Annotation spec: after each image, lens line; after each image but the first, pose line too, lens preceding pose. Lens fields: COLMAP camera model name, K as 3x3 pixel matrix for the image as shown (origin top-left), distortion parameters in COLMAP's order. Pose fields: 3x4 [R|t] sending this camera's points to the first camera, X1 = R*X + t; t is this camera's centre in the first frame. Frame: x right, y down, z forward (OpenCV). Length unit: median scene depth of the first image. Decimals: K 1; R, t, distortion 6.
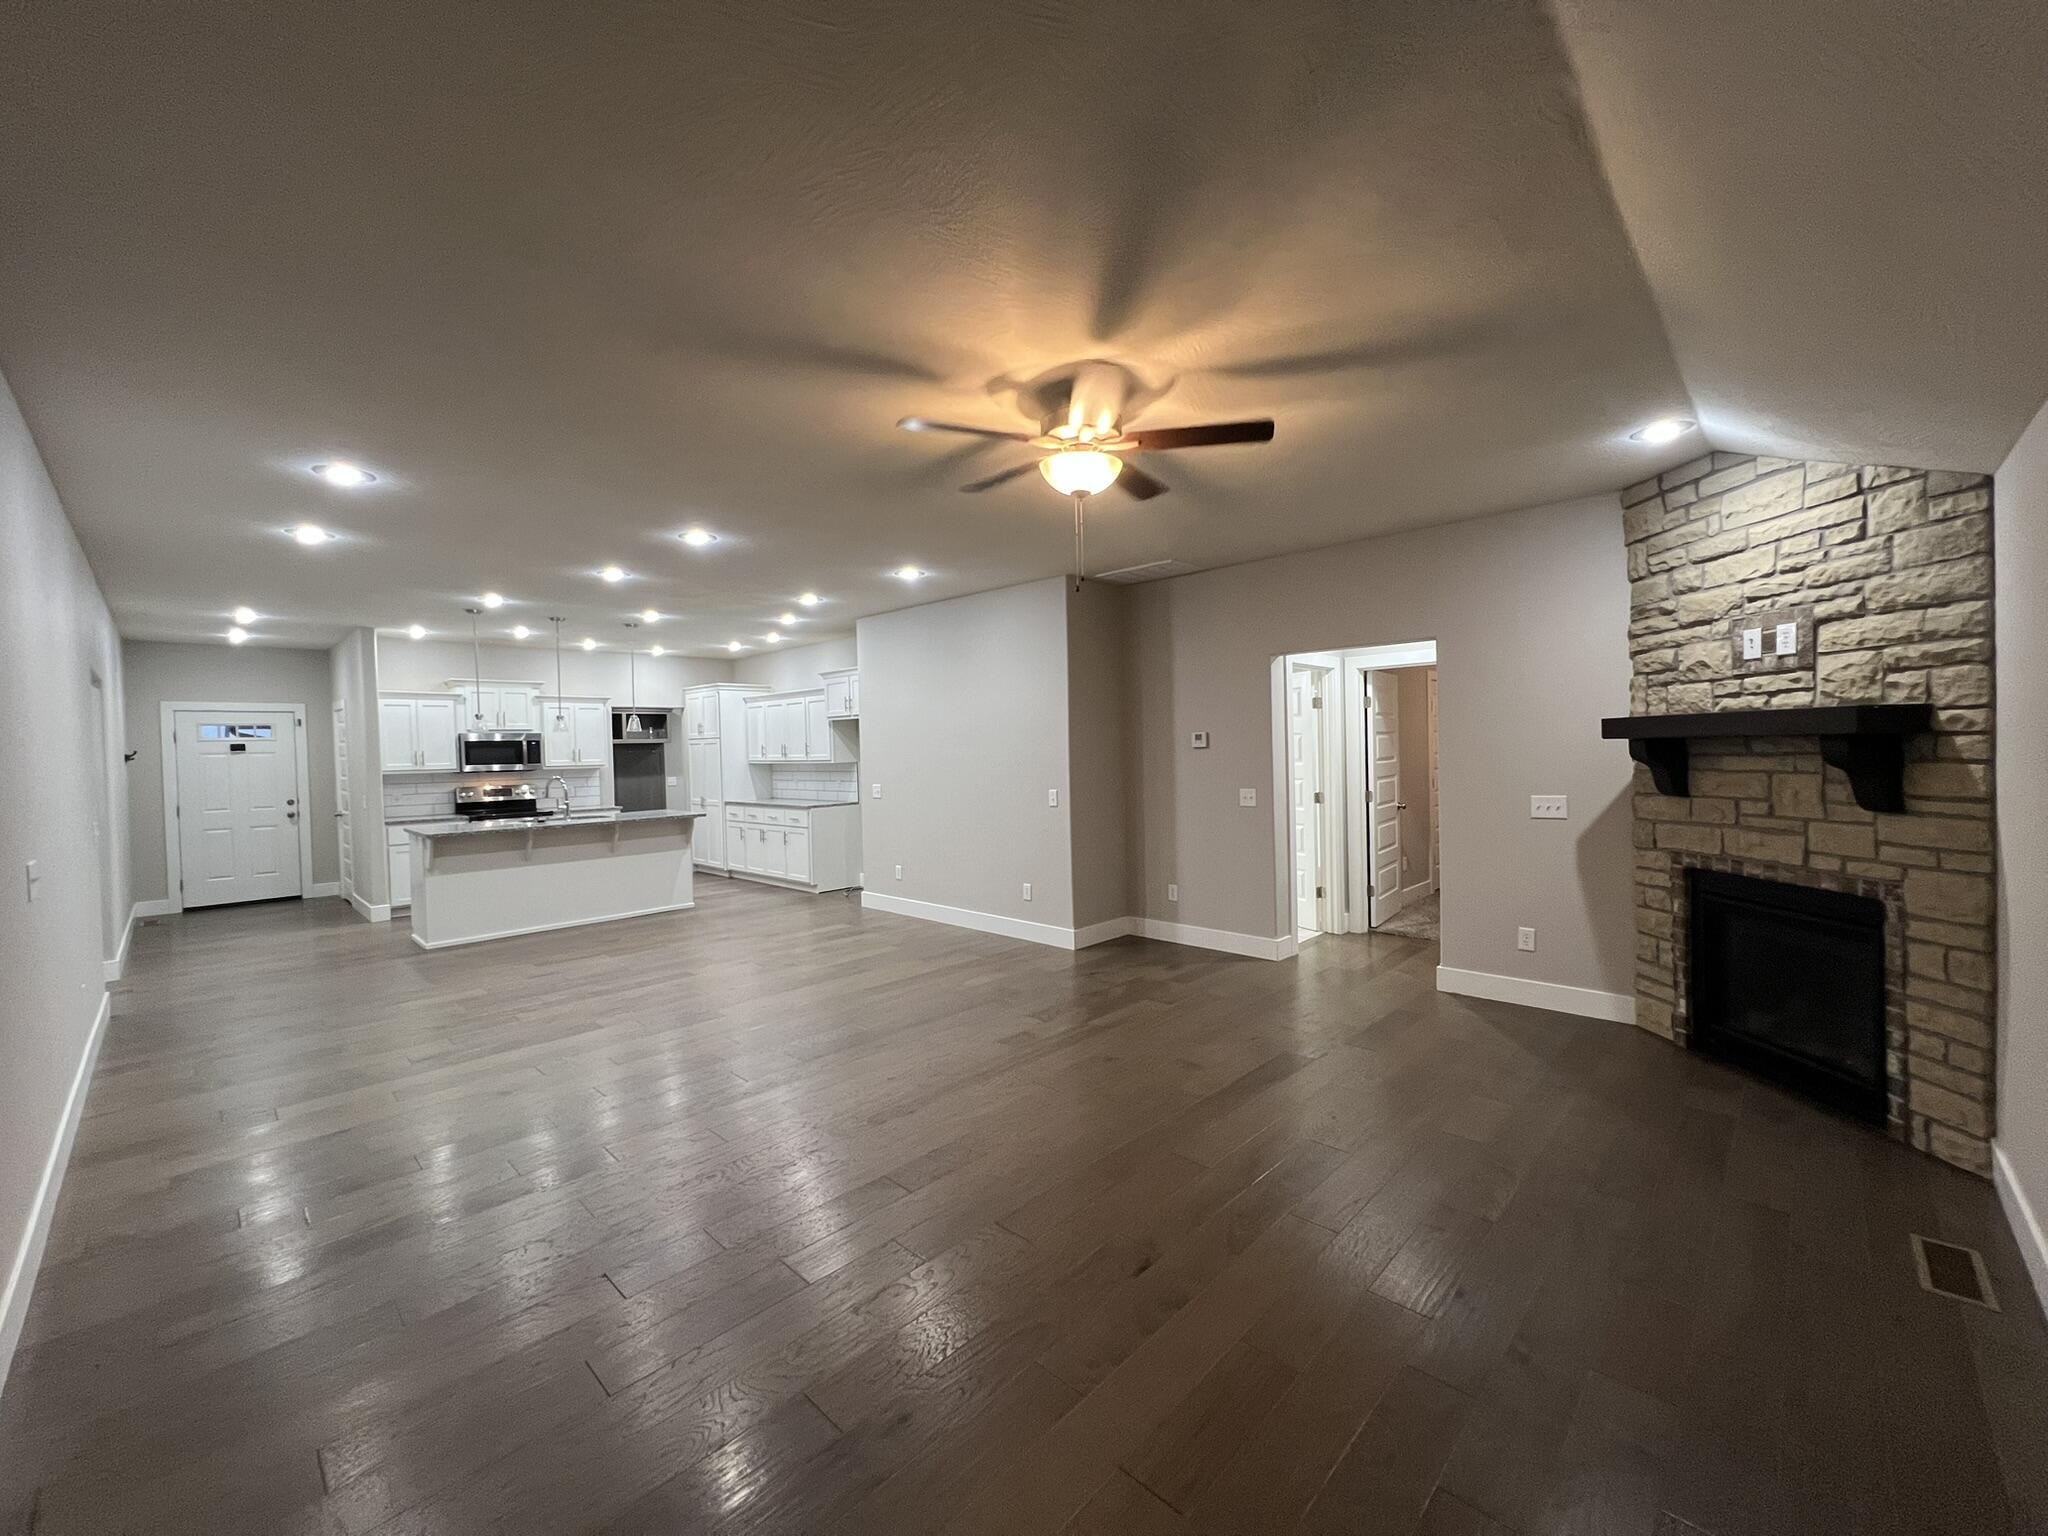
lens RADIAL K [[816.2, 0, 1026.7], [0, 816.2, 767.2], [0, 0, 1]] dist [-0.000485, 0.000315]
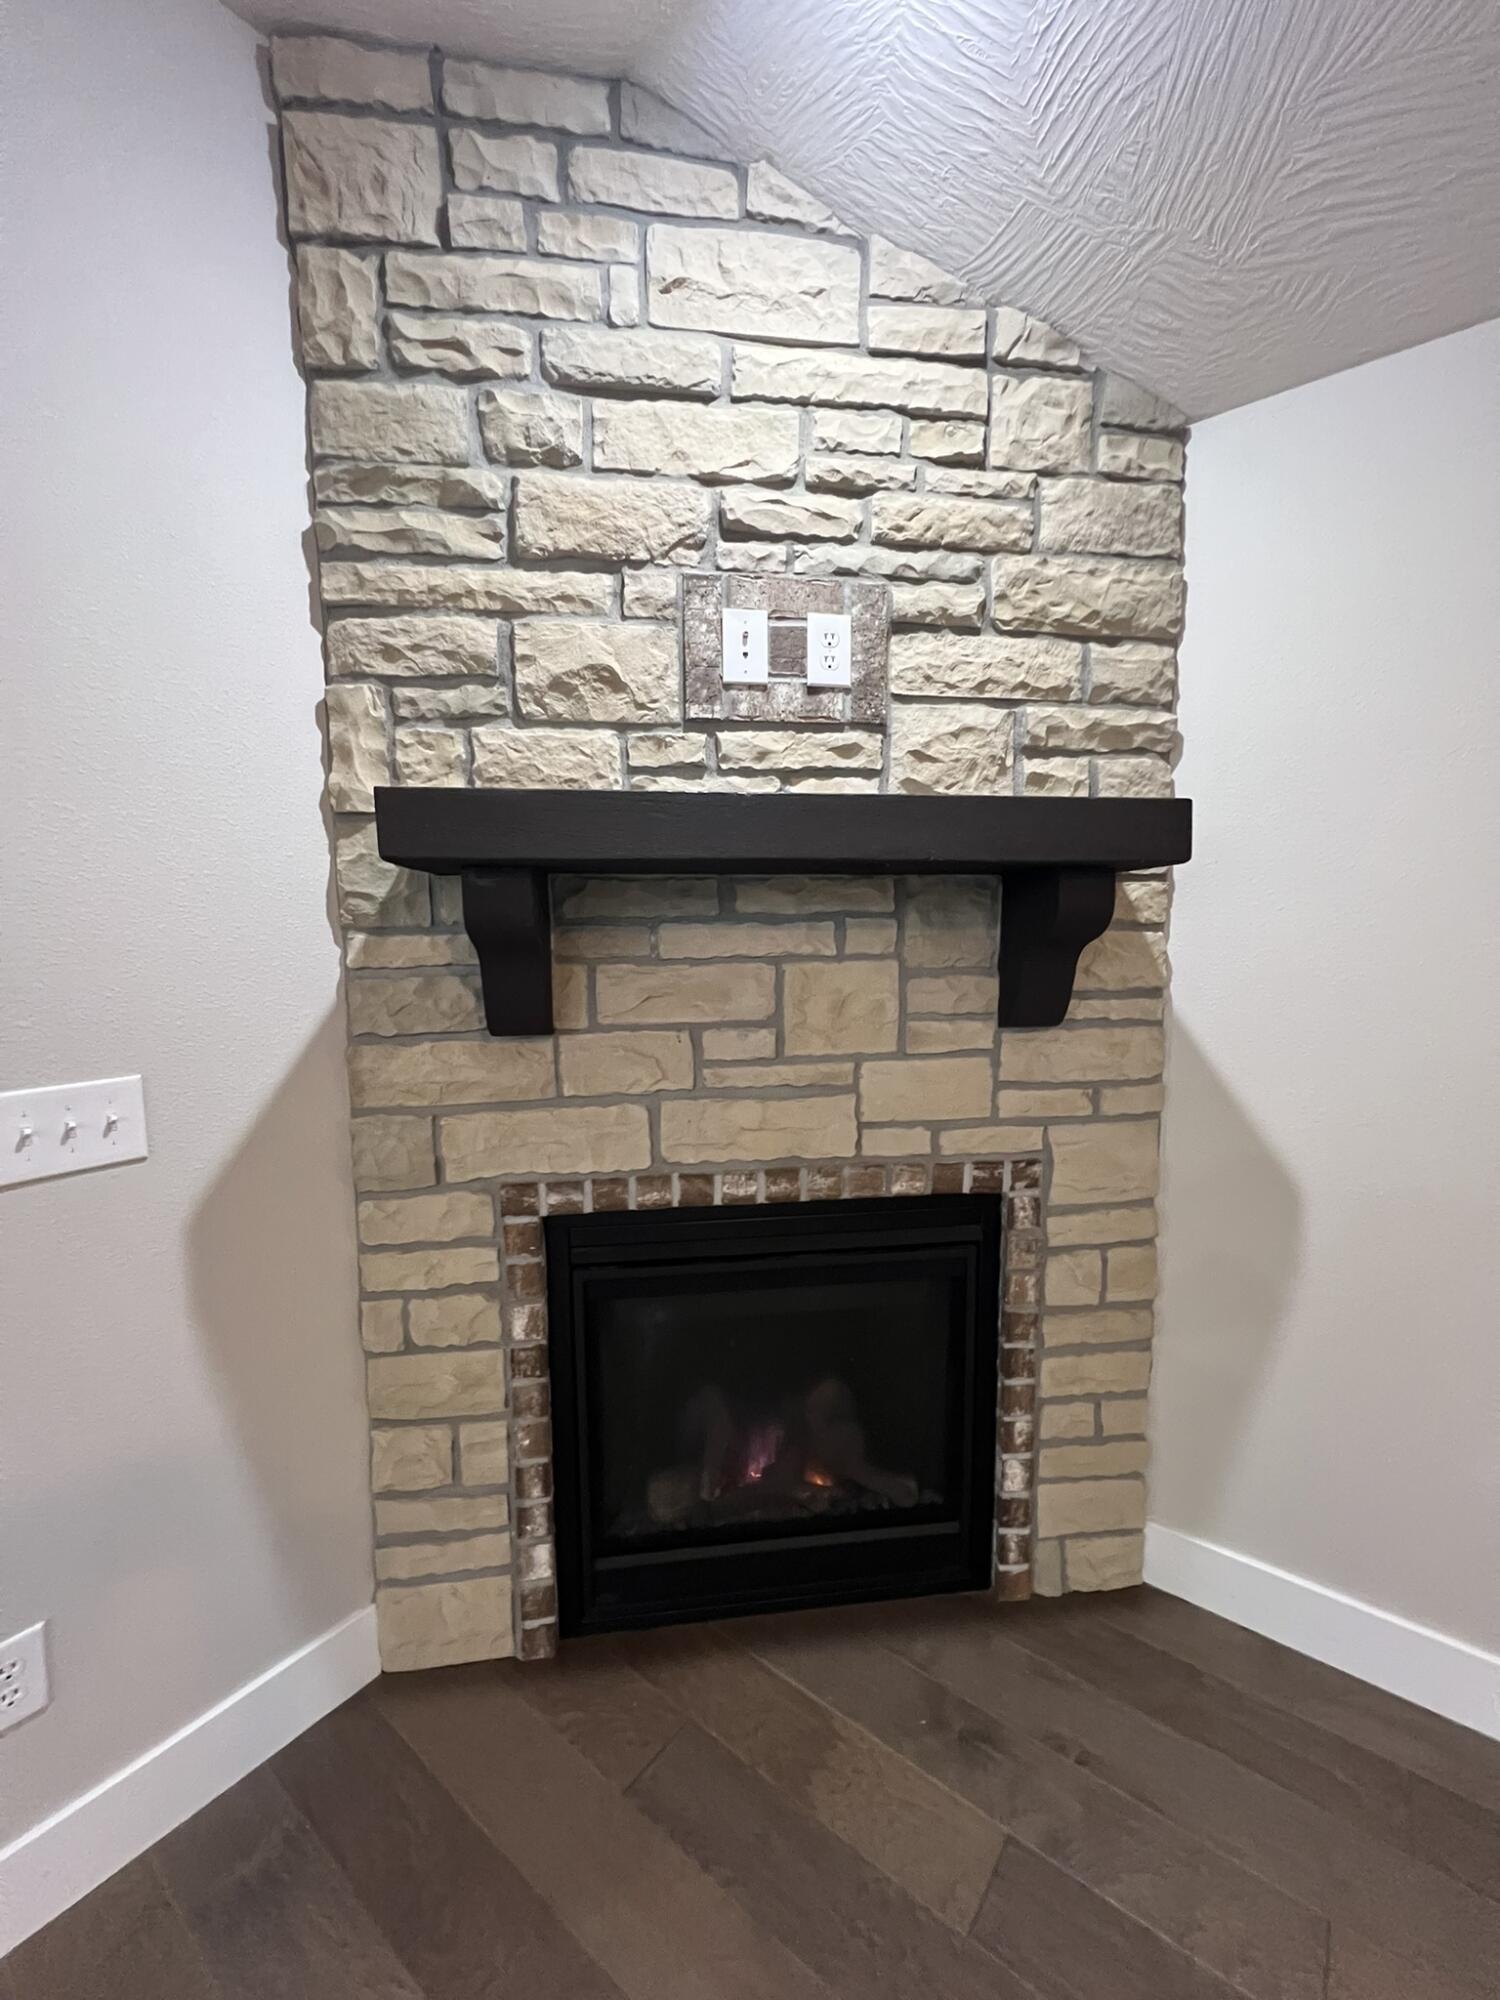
lens RADIAL K [[808.0, 0, 750.0], [0, 808.0, 1000.0], [0, 0, 1]] dist [-0.001520, 0.000210]
pose [[-0.109464, -0.066650, 0.991754, 0.436547], [0.029886, 0.997078, 0.070307, -0.002811], [-0.993541, 0.037336, -0.107152, 0.959114]]
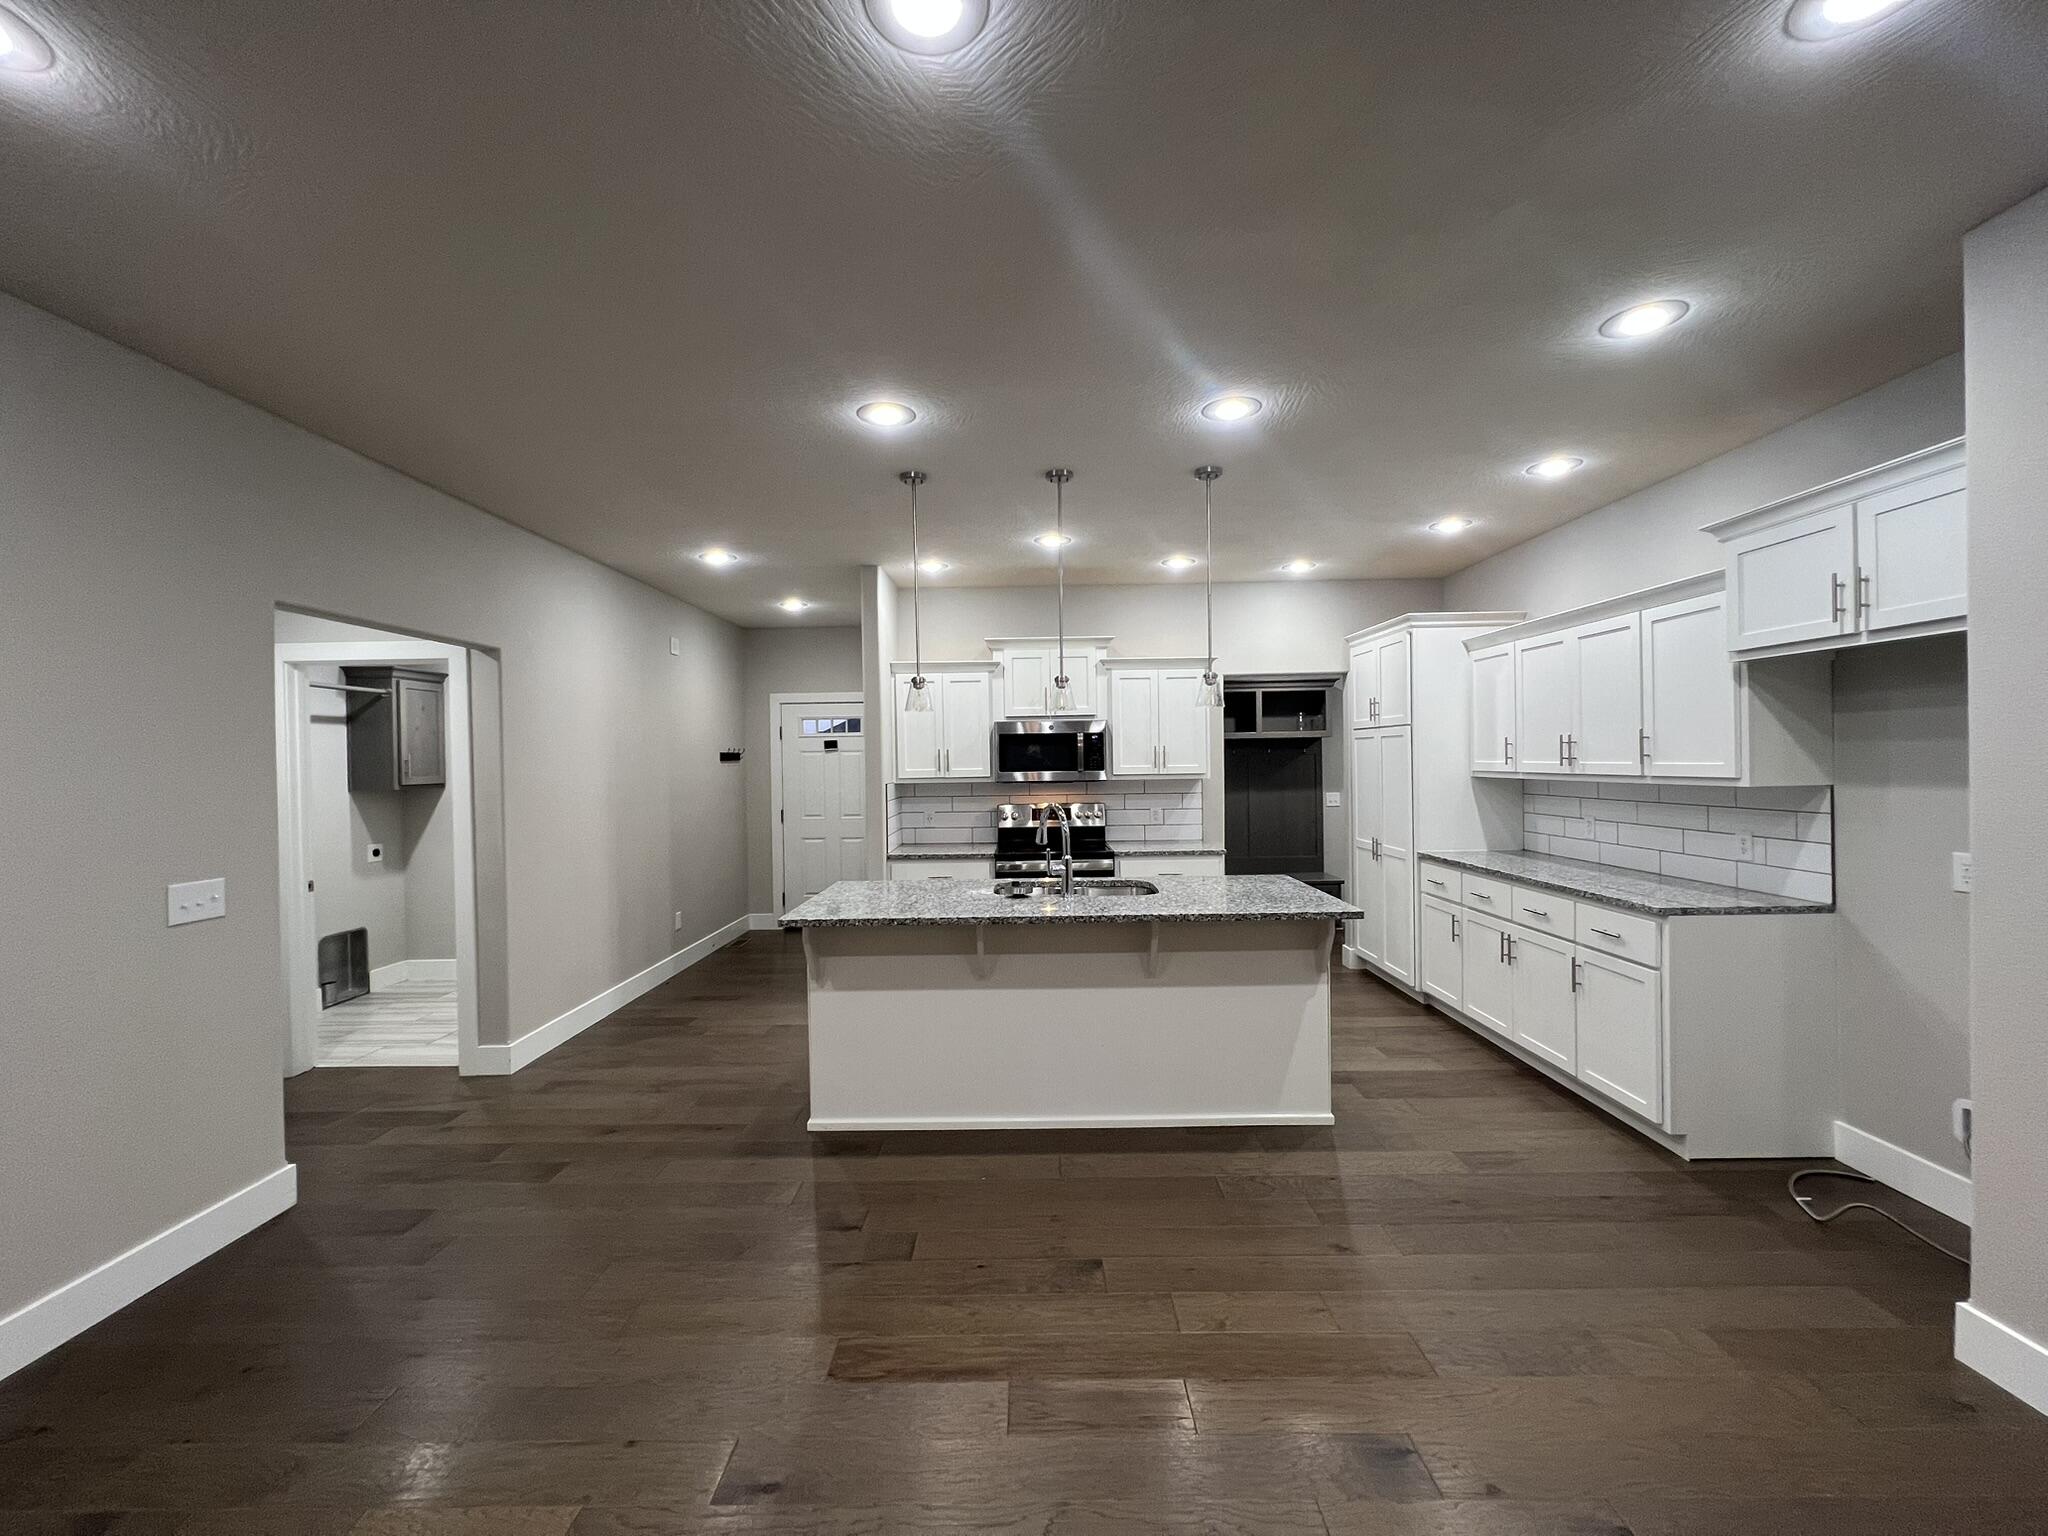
lens RADIAL K [[816.2, 0, 1026.7], [0, 816.2, 767.2], [0, 0, 1]] dist [-0.000485, 0.000315]
pose [[0.689671, 0.017777, -0.723905, -0.460066], [-0.017456, 0.999816, 0.007922, -0.025033], [0.723913, 0.007173, 0.689854, 1.264772]]
